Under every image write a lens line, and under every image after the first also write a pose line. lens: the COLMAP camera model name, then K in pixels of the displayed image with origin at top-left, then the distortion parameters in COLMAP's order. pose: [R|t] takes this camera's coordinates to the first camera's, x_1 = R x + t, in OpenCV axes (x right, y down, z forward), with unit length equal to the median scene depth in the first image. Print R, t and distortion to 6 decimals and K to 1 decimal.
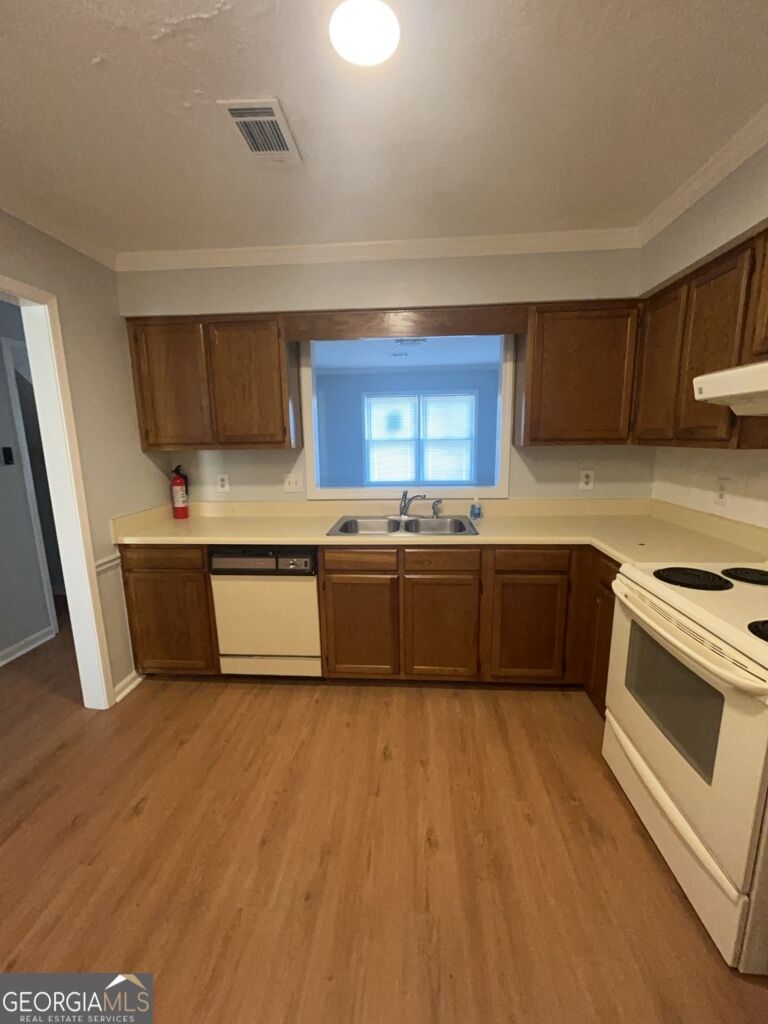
lens RADIAL K [[412.5, 0, 383.8], [0, 412.5, 509.4], [0, 0, 1]] dist [-0.001911, -0.000275]
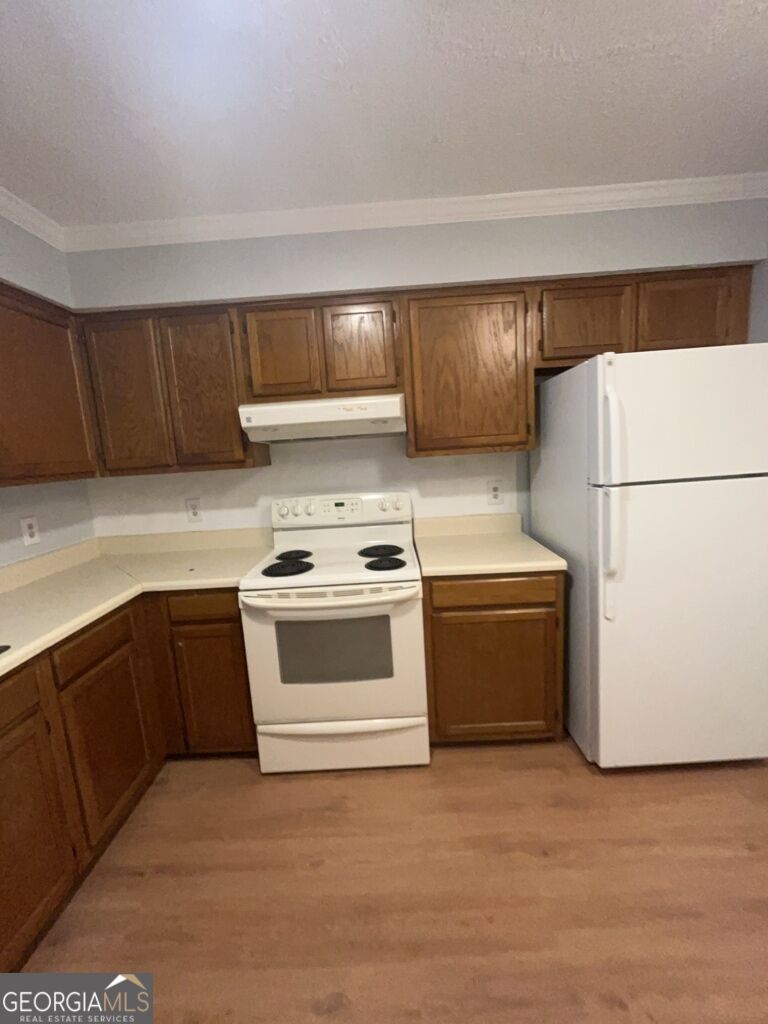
lens RADIAL K [[412.5, 0, 383.1], [0, 412.5, 512.0], [0, 0, 1]] dist [-0.001911, -0.000275]
pose [[-0.059620, -0.136981, 0.988778, -0.347650], [0.239664, 0.959603, 0.147390, -0.080081], [-0.969024, 0.245762, -0.024382, 0.514531]]
